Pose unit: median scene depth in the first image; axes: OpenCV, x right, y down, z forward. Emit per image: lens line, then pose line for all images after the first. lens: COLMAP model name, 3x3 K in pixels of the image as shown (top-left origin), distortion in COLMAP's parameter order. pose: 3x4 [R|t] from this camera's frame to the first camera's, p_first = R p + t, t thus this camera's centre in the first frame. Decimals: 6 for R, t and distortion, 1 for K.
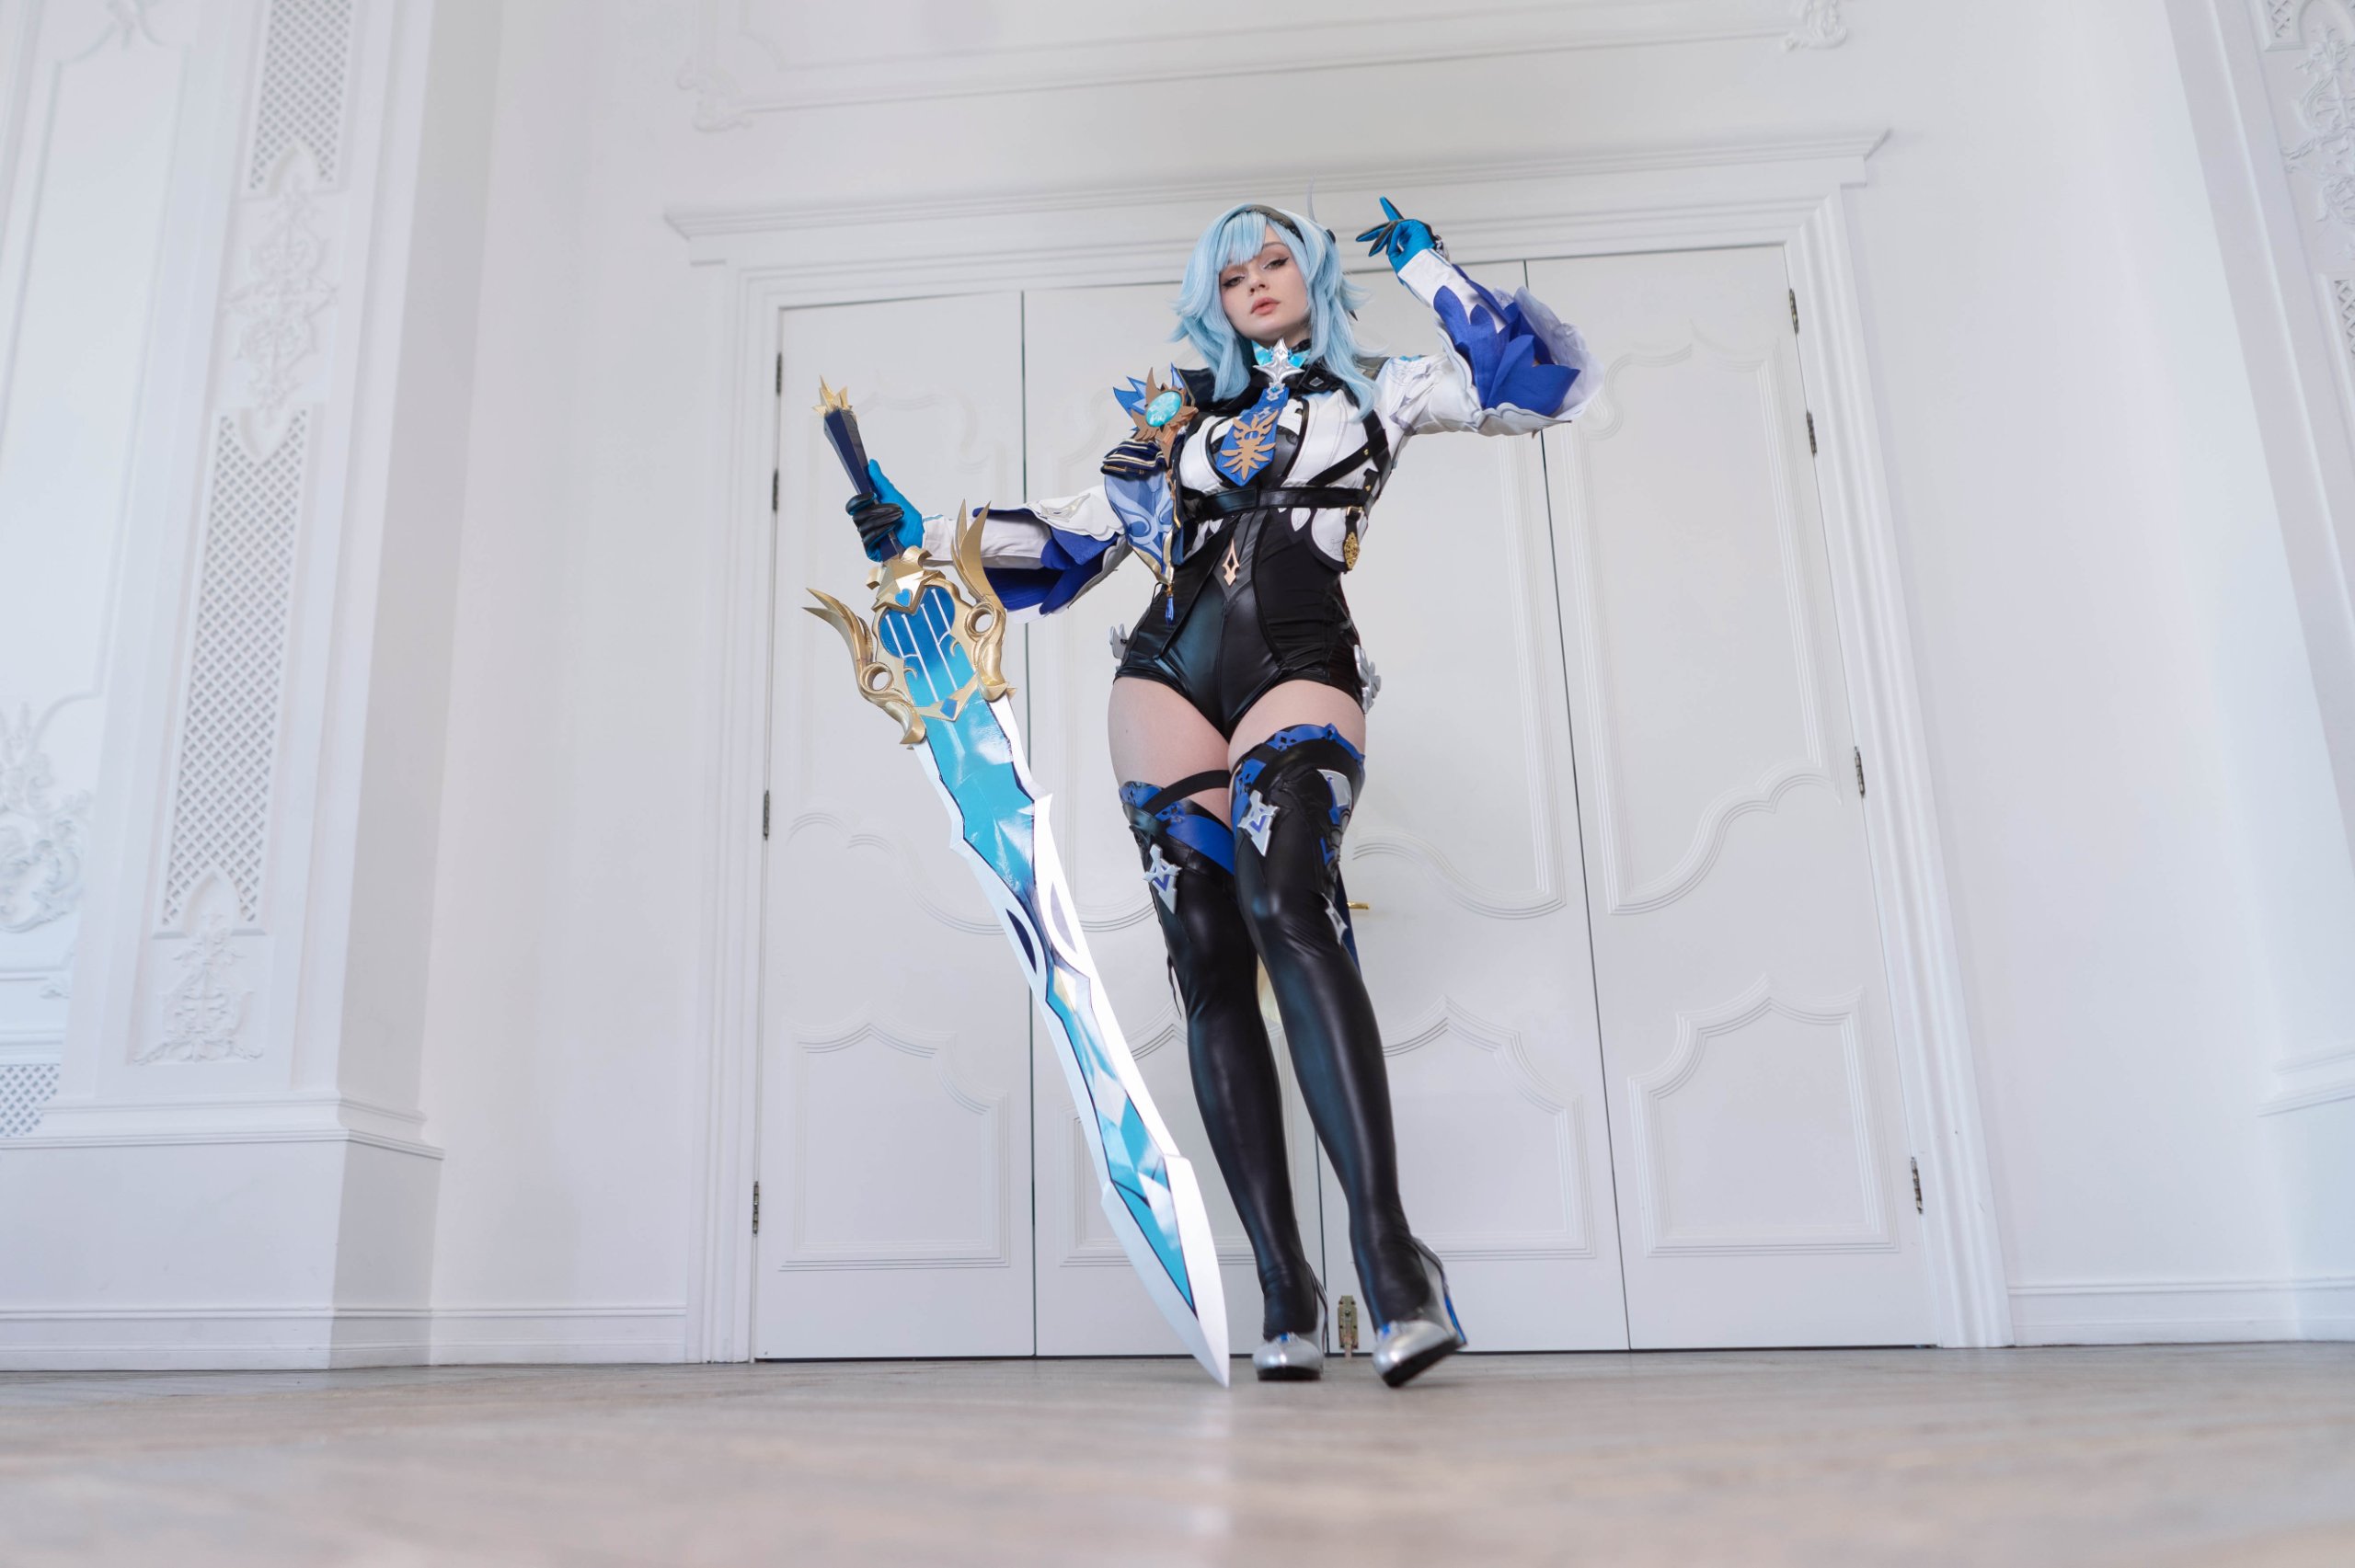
lens RADIAL K [[1983.2, 0, 1048.3], [0, 1983.2, 678.2], [0, 0, 1]] dist [-0.015176, -0.004255]
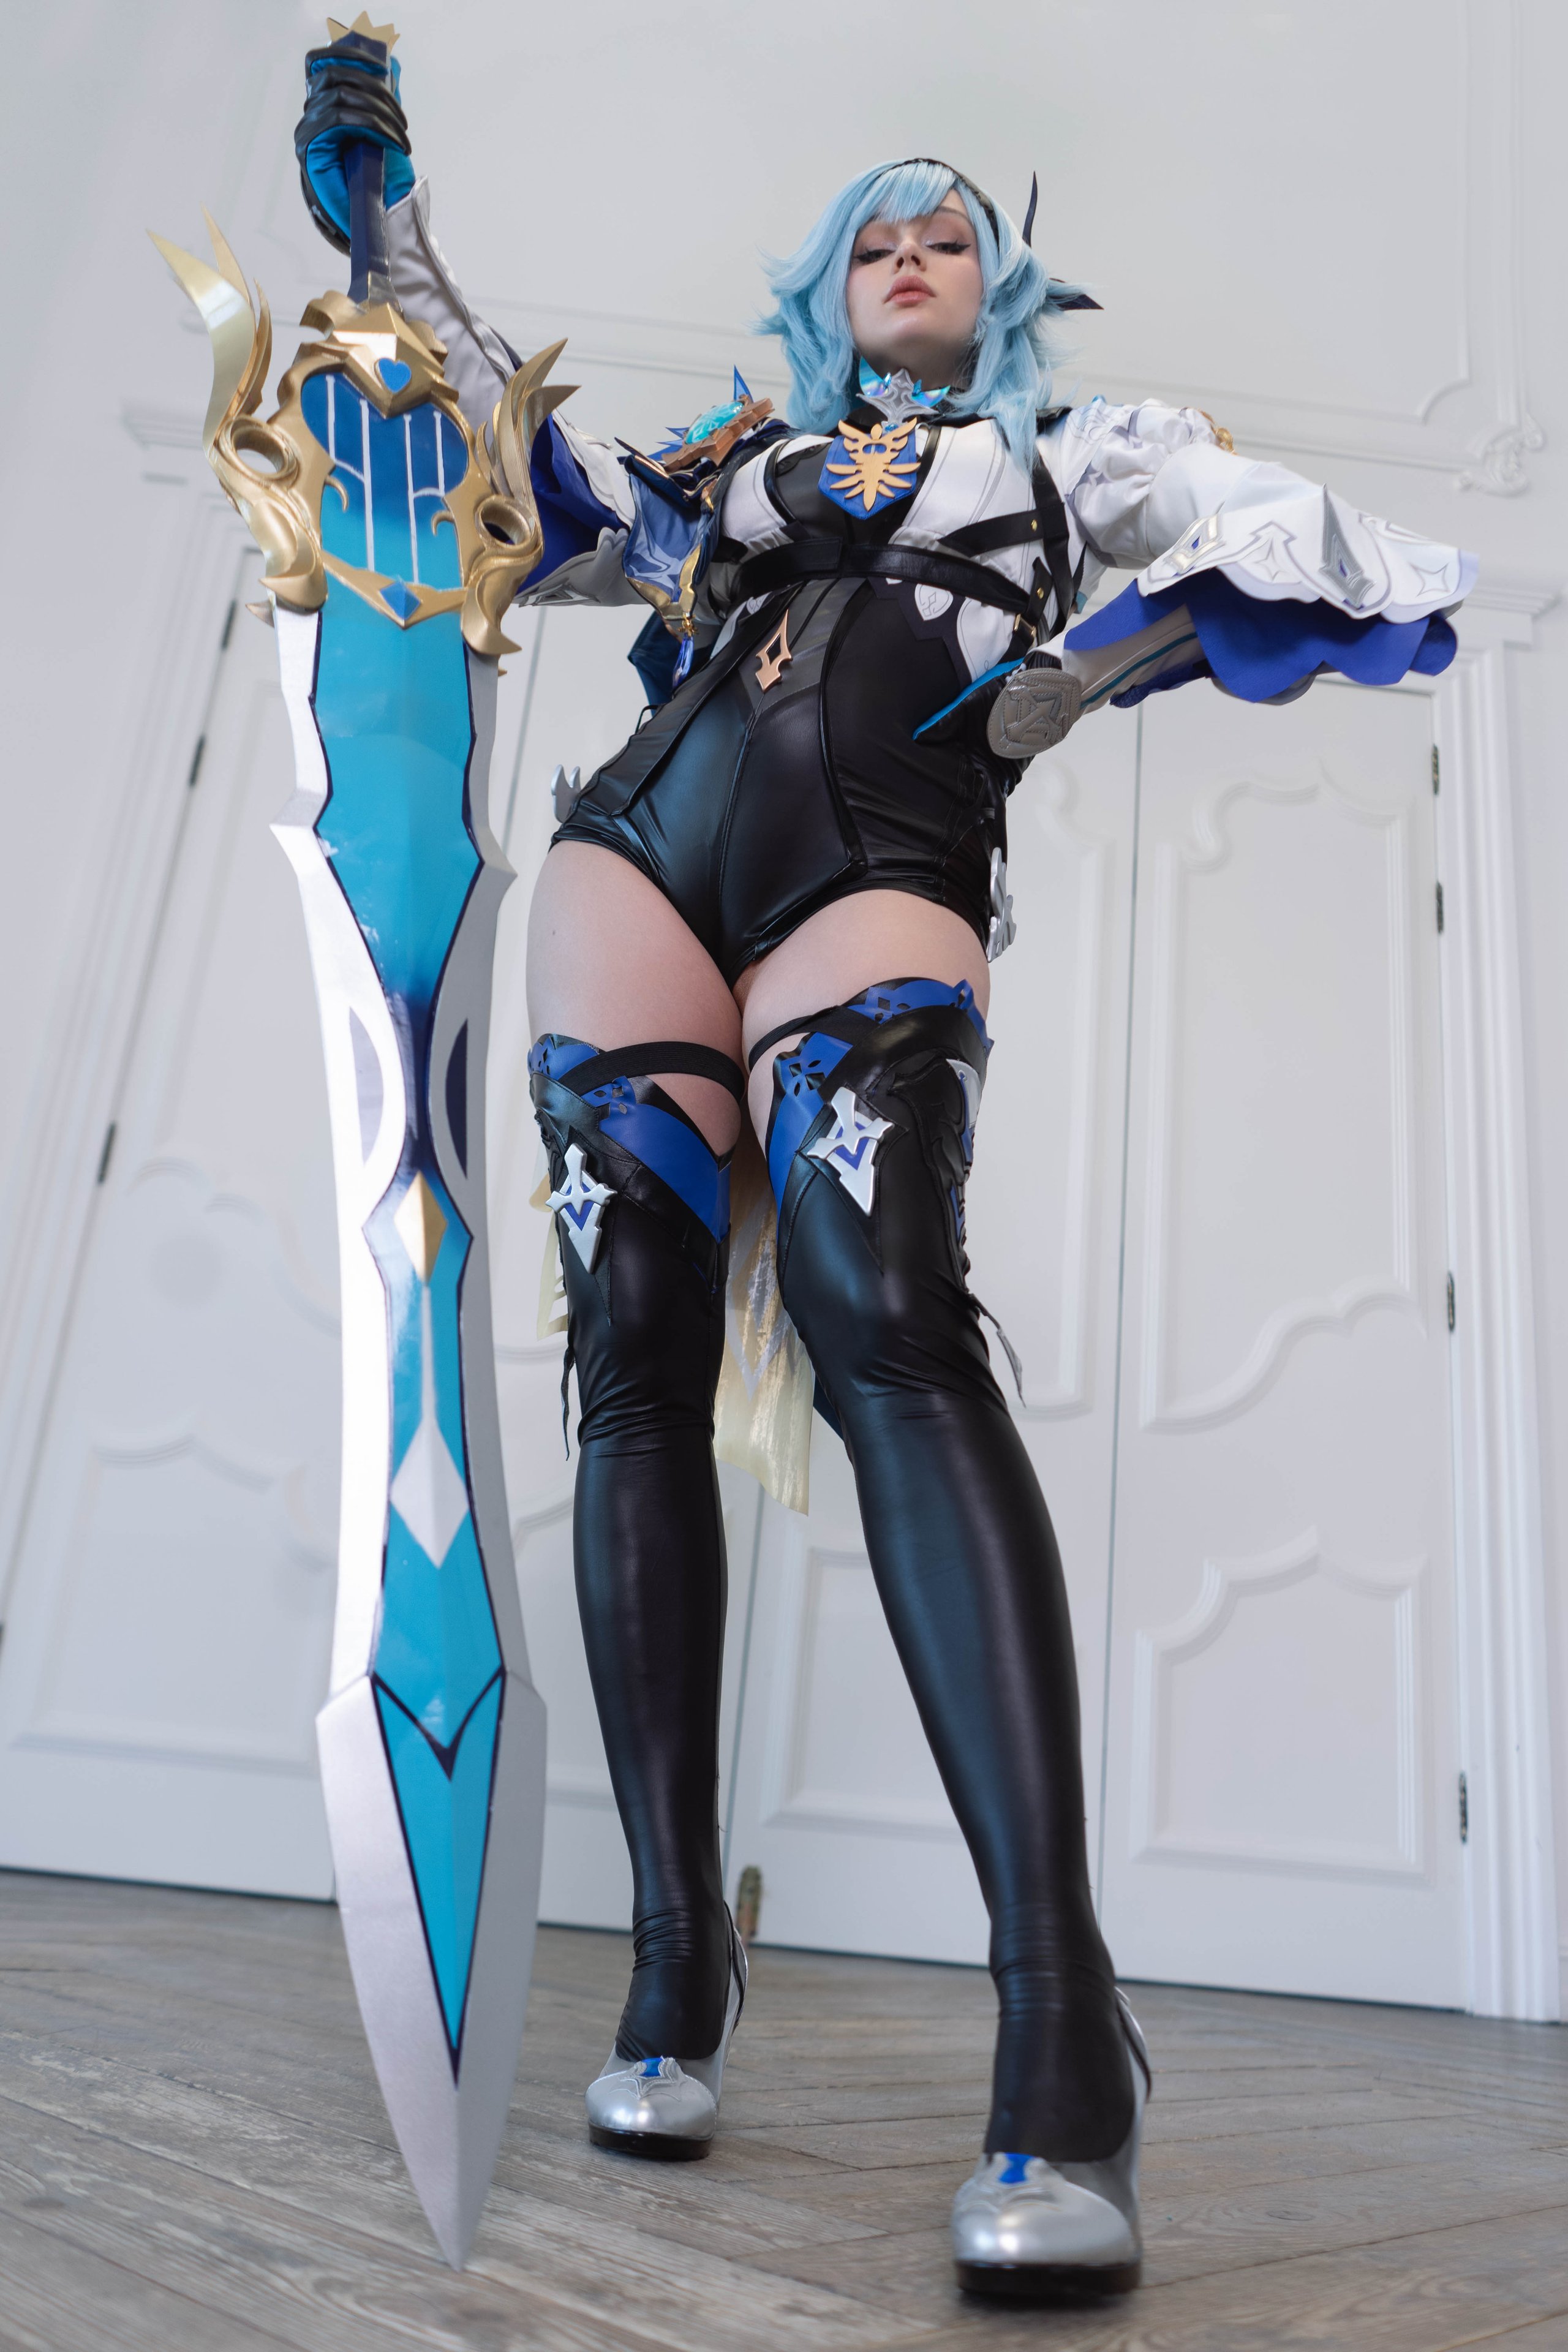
lens RADIAL K [[1820.5, 0, 797.4], [0, 1820.5, 1181.3], [0, 0, 1]] dist [-0.016304, 0.000639]
pose [[0.978793, 0.156306, 0.132412, 0.032535], [-0.153368, 0.987645, -0.032165, 0.068585], [-0.135804, 0.011175, 0.990673, 0.296170]]
